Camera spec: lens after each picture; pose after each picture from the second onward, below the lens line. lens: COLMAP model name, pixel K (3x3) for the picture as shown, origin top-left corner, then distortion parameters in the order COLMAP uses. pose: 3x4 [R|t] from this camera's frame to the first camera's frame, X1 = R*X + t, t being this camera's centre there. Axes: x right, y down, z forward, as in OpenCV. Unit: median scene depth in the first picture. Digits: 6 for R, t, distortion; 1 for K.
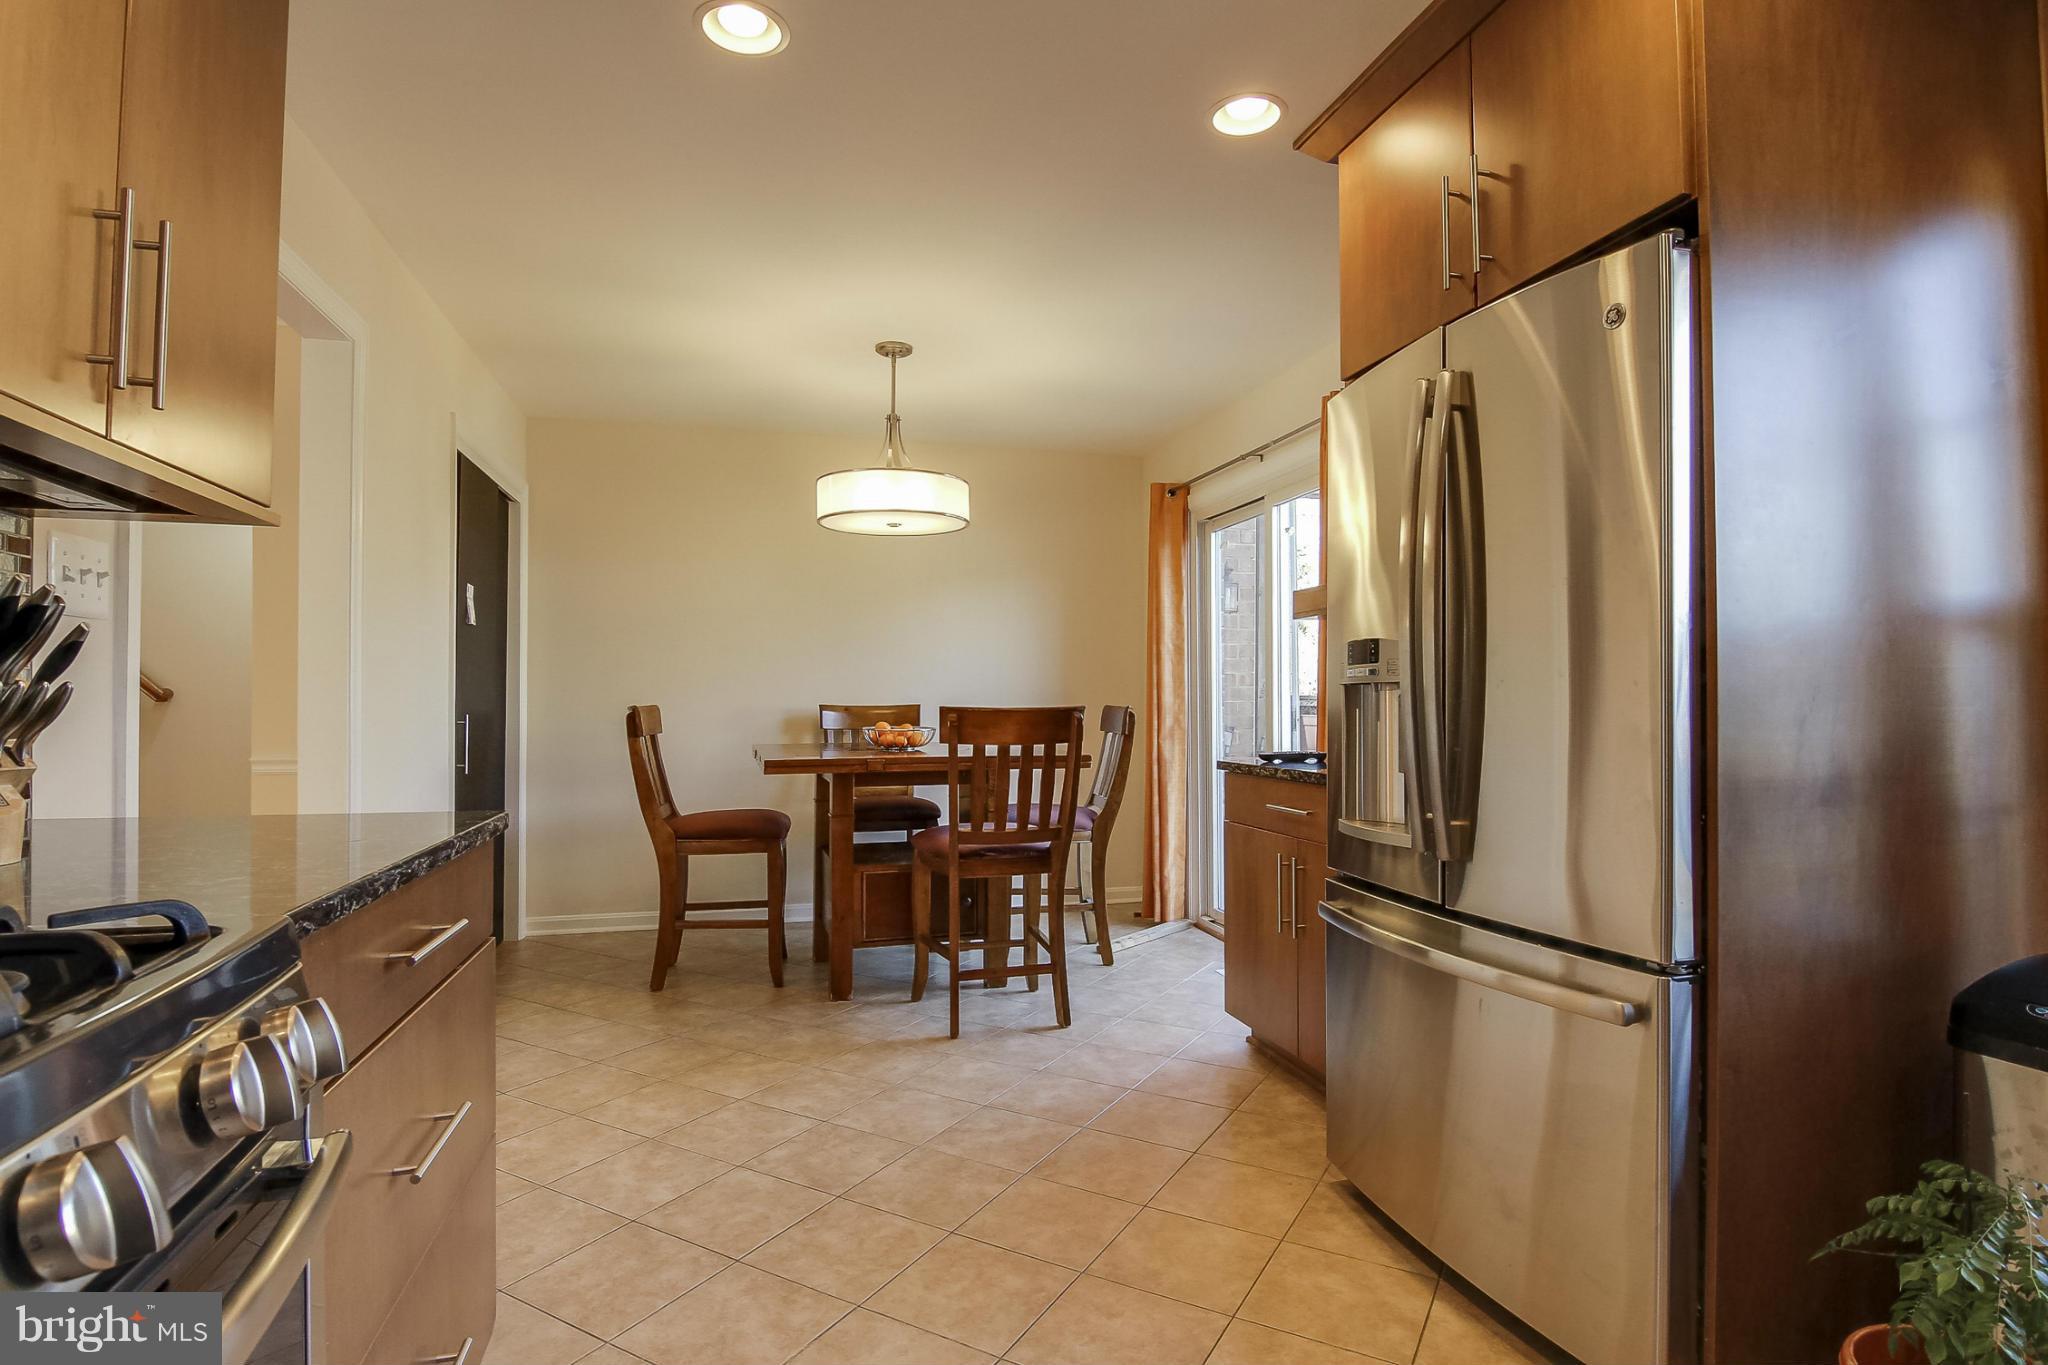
lens RADIAL K [[1044.1, 0, 1024.7], [0, 1044.1, 676.4], [0, 0, 1]] dist [-0.016355, -0.003402]
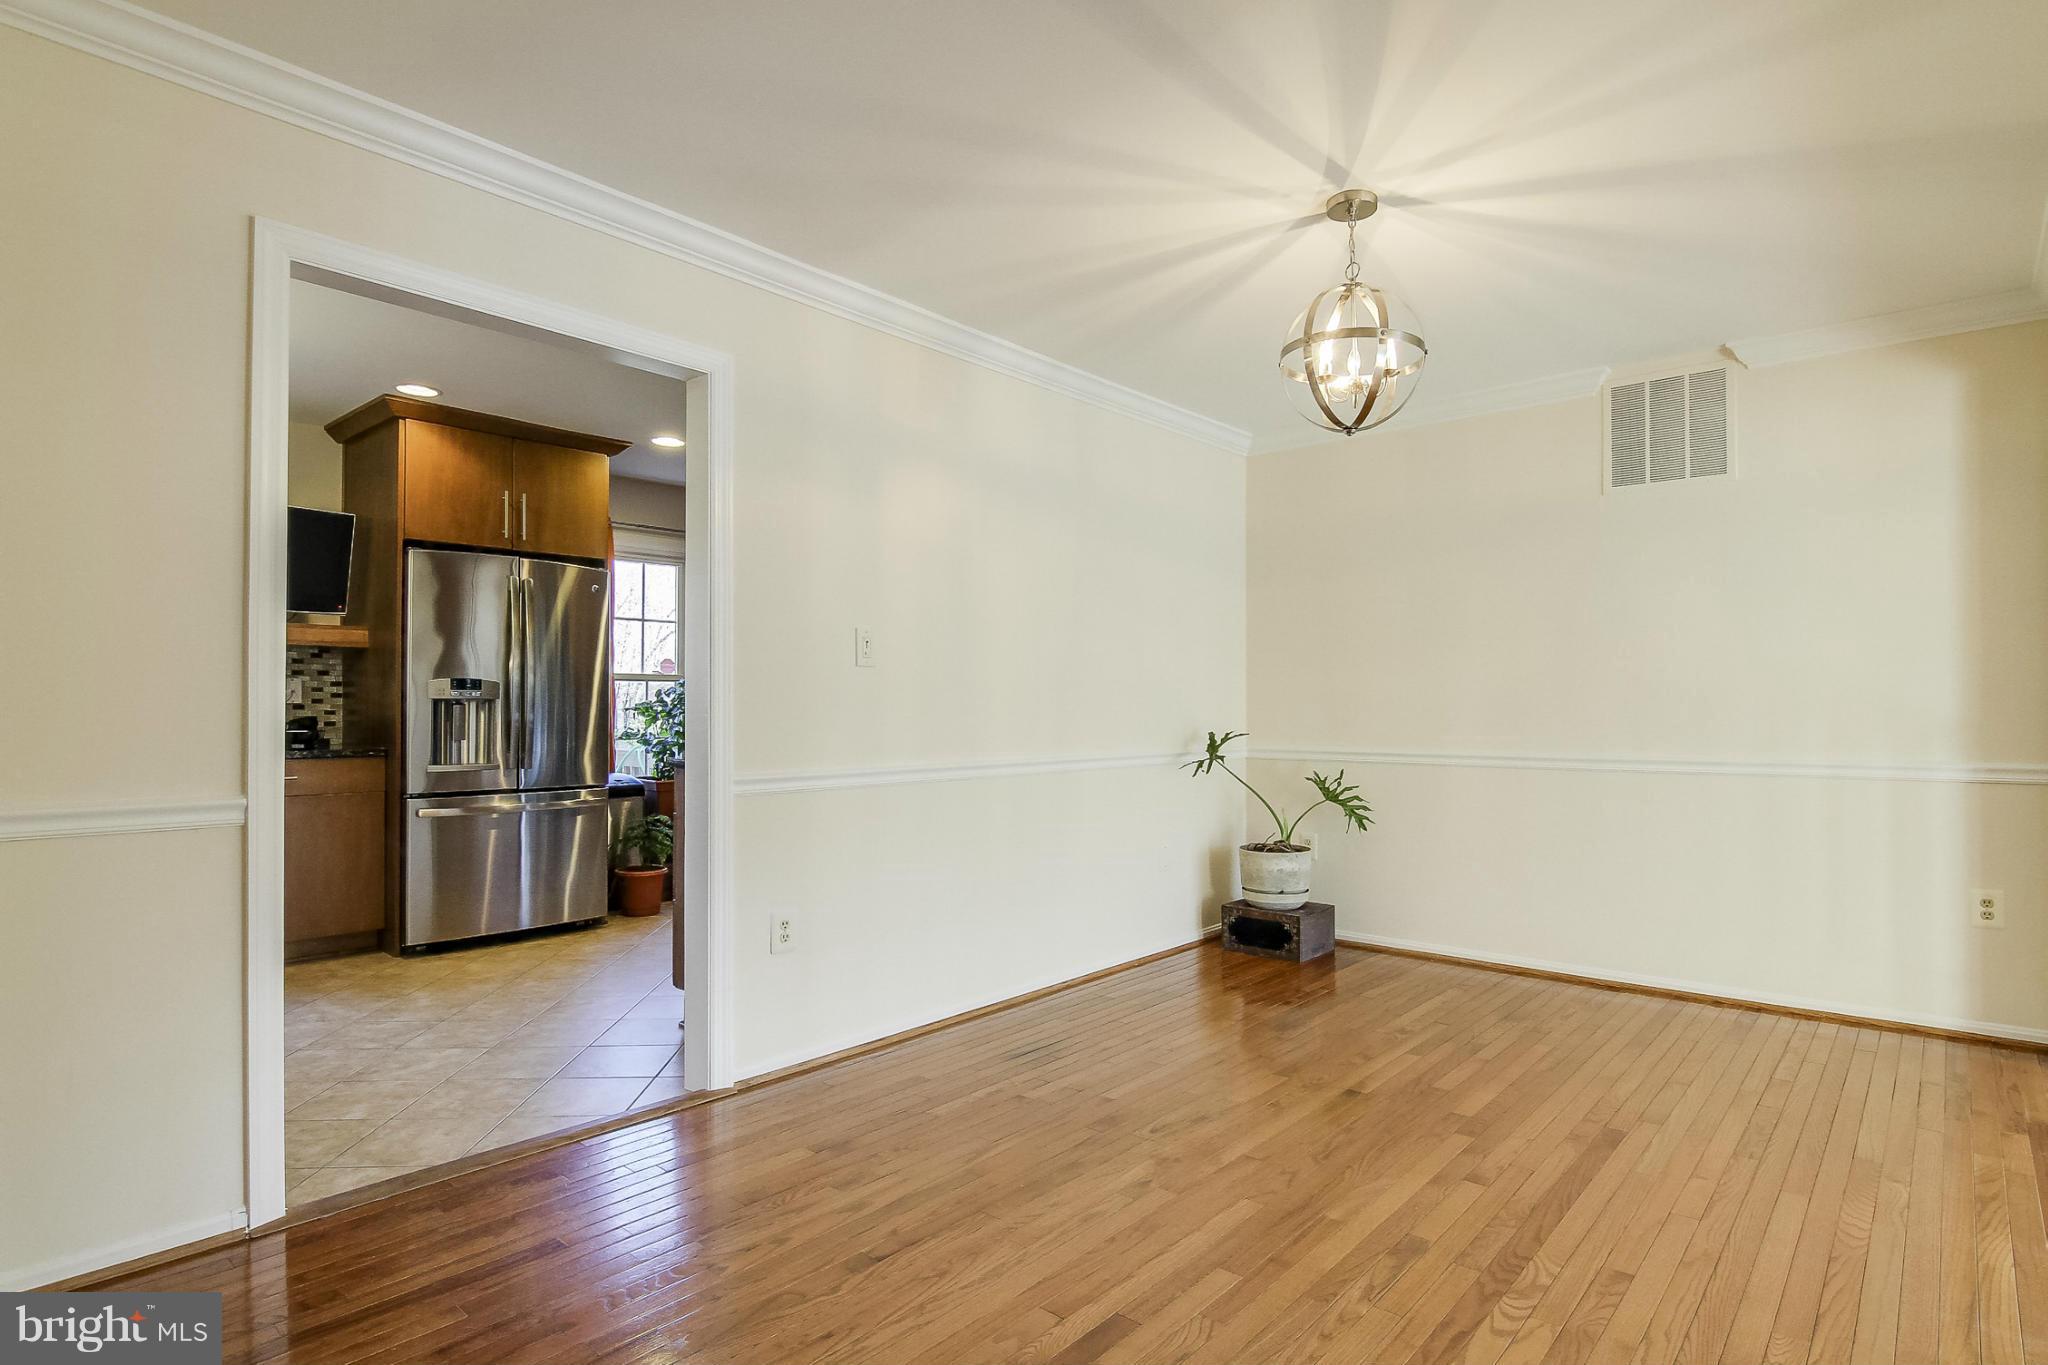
lens RADIAL K [[1044.1, 0, 1036.4], [0, 1044.1, 691.8], [0, 0, 1]] dist [-0.016355, -0.003402]
pose [[-0.549436, 0.014382, 0.835412, -1.935026], [-0.019680, 0.999352, -0.030148, 0.032600], [-0.835304, -0.033005, -0.548796, 1.097789]]
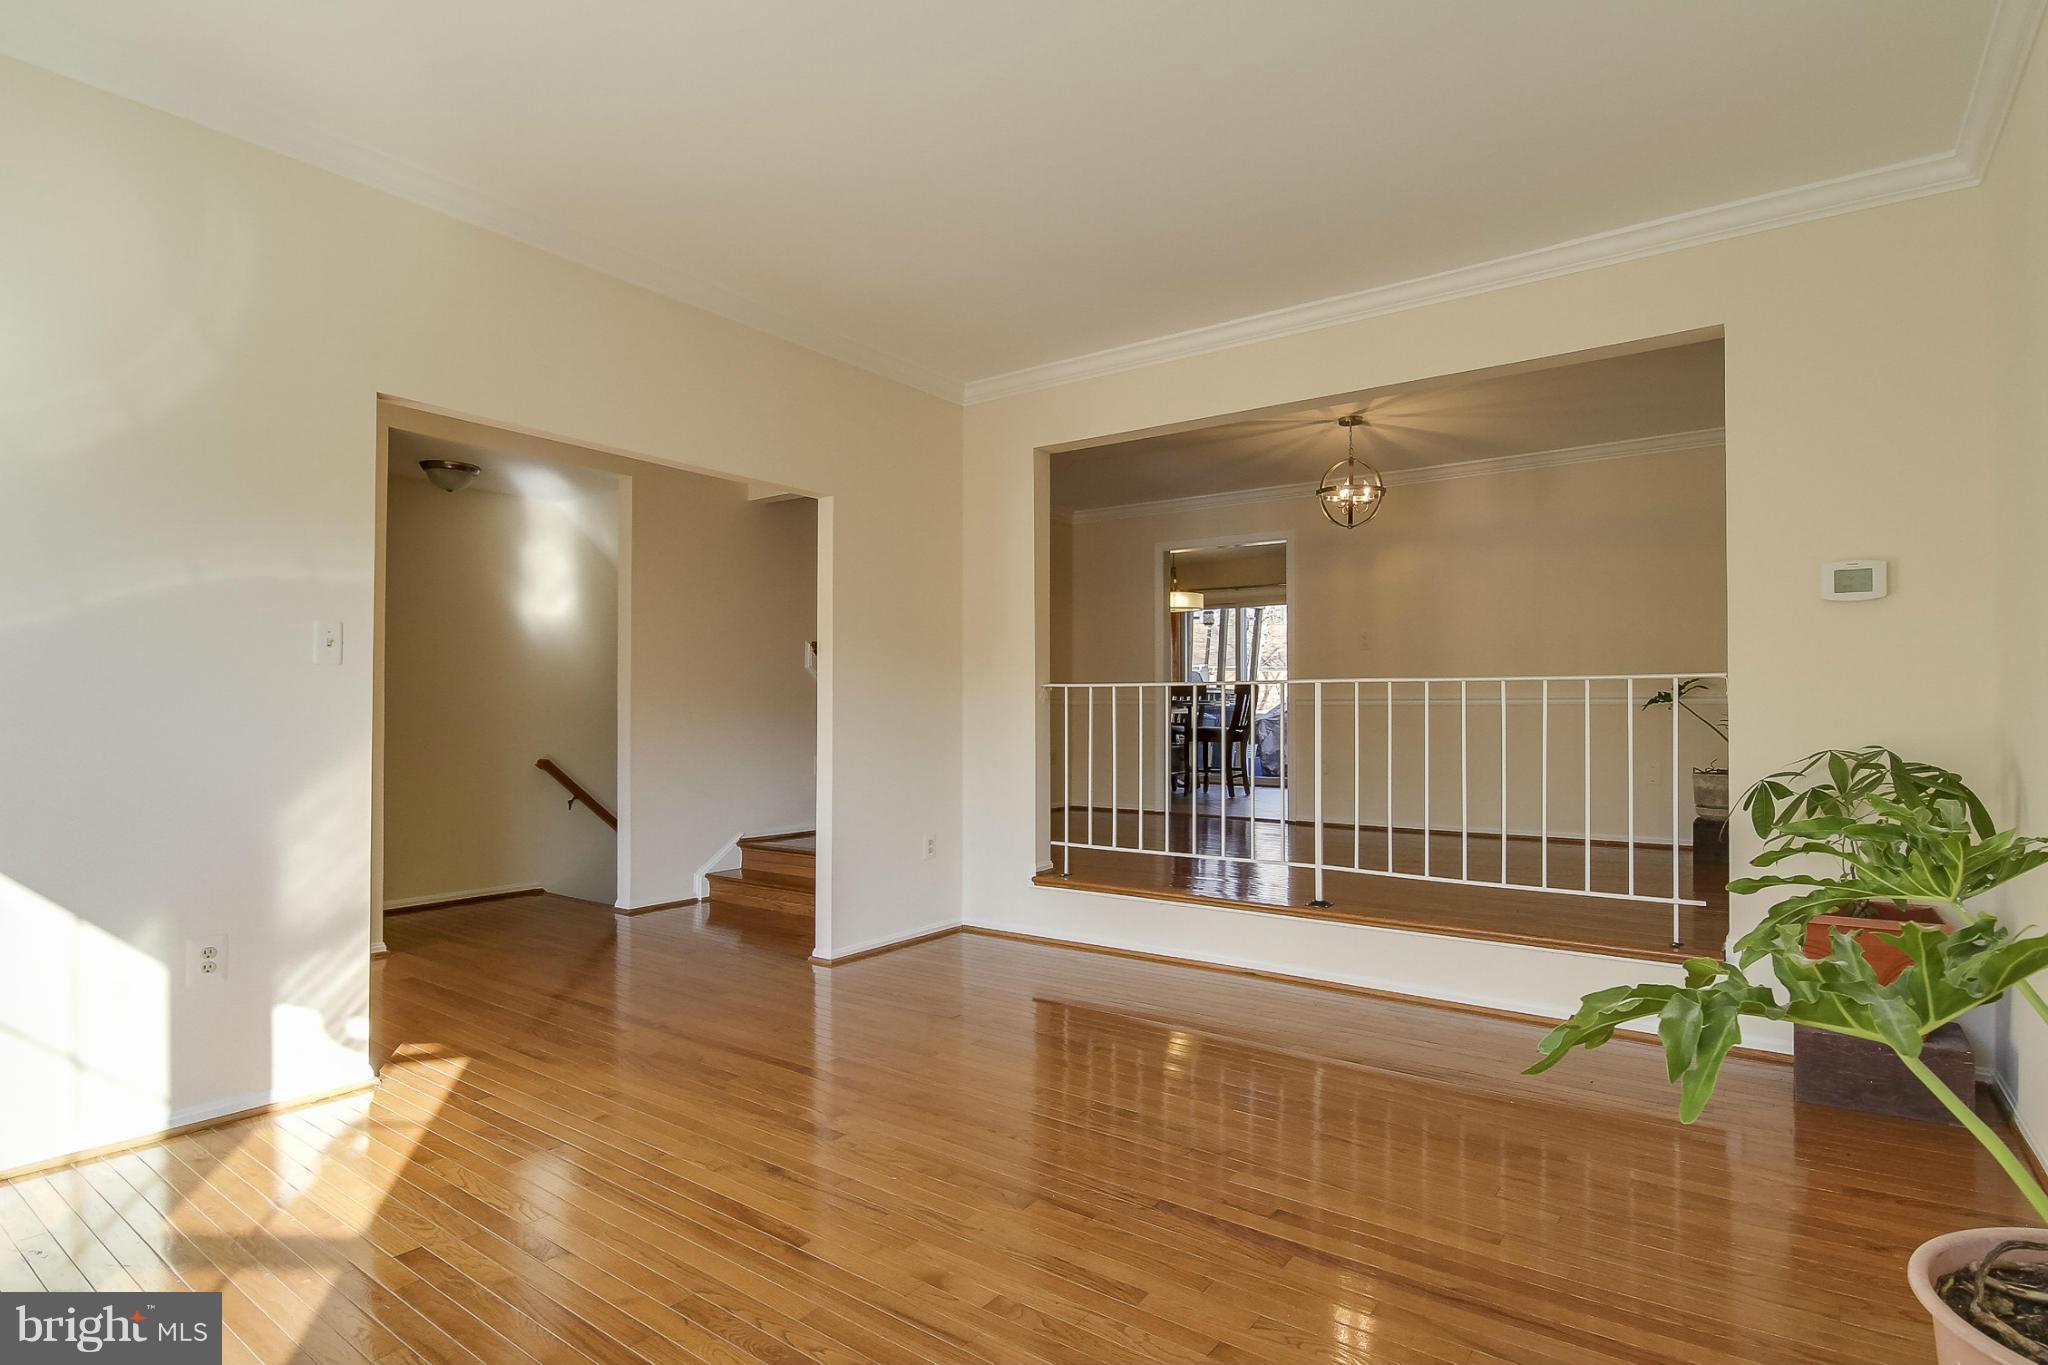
lens RADIAL K [[1044.1, 0, 1024.9], [0, 1044.1, 683.9], [0, 0, 1]] dist [-0.016355, -0.003402]
pose [[0.783183, 0.019560, 0.621484, -3.240385], [-0.012289, 0.999797, -0.015980, 0.116393], [-0.621670, 0.004878, 0.783264, -1.180200]]
